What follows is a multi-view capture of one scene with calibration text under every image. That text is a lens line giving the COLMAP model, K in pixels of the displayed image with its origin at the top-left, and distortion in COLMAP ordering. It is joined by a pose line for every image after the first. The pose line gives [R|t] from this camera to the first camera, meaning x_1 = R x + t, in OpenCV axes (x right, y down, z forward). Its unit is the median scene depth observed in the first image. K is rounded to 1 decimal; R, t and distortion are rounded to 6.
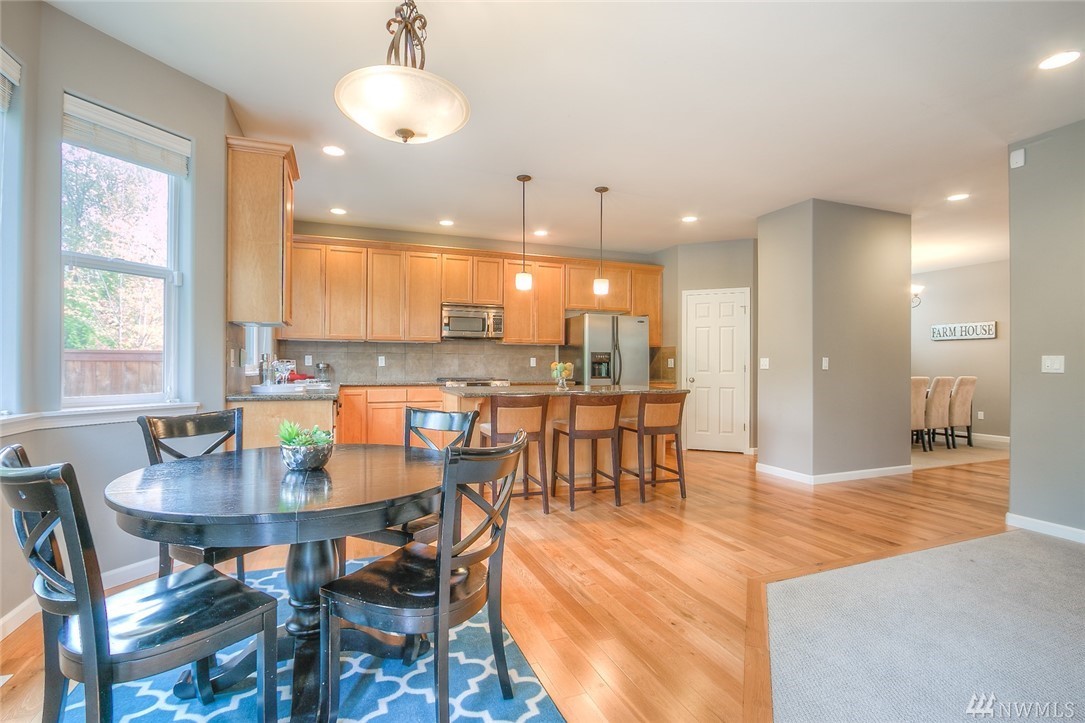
lens RADIAL K [[504.9, 0, 534.8], [0, 504.9, 365.6], [0, 0, 1]] dist [-0.014638, 0.001423]
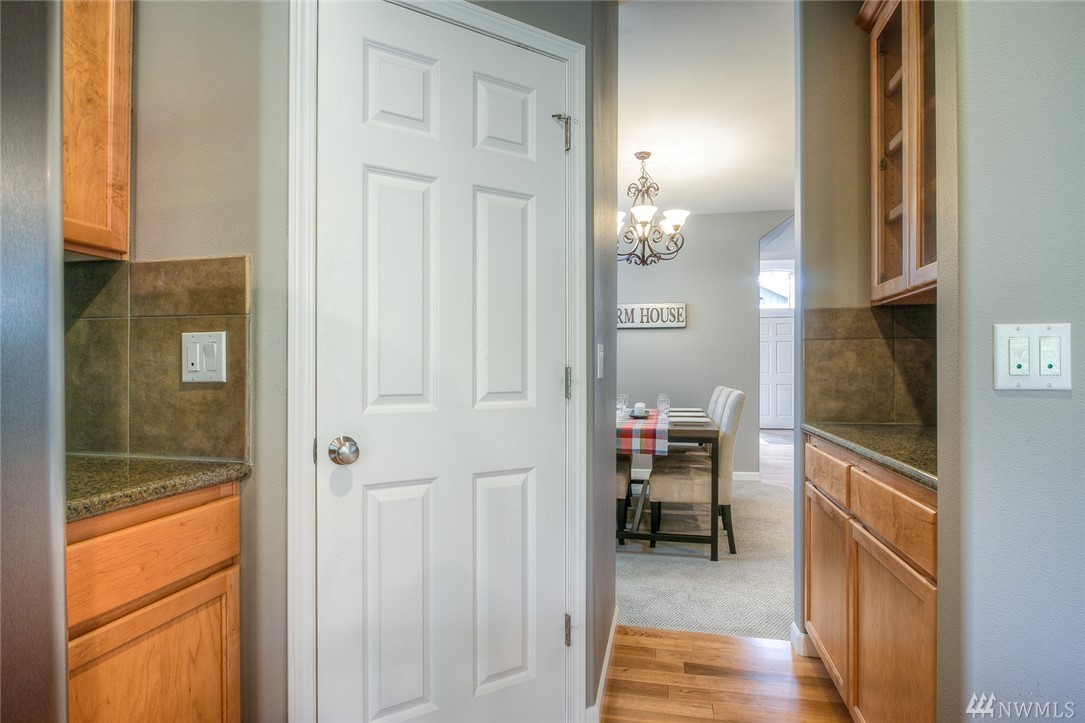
lens RADIAL K [[591.2, 0, 547.6], [0, 591.2, 366.5], [0, 0, 1]] dist [-0.003650, -0.000157]
pose [[0.549880, 0.000102, 0.835244, 0.151029], [0.005078, 0.999981, -0.003466, -0.000478], [-0.835228, 0.006147, 0.549869, 0.715173]]
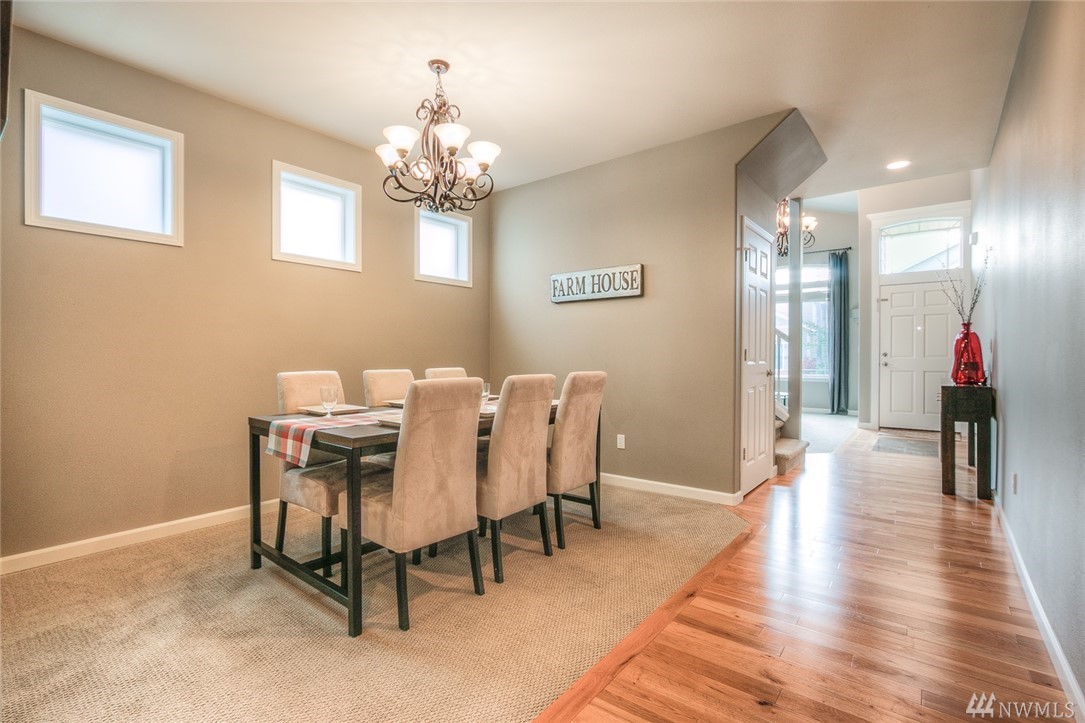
lens RADIAL K [[504.9, 0, 541.0], [0, 504.9, 362.7], [0, 0, 1]] dist [-0.014638, 0.001423]
pose [[0.862529, -0.013091, 0.505839, 0.560411], [0.007219, 0.999882, 0.013569, 0.007630], [-0.505956, -0.008052, 0.862521, 0.592906]]
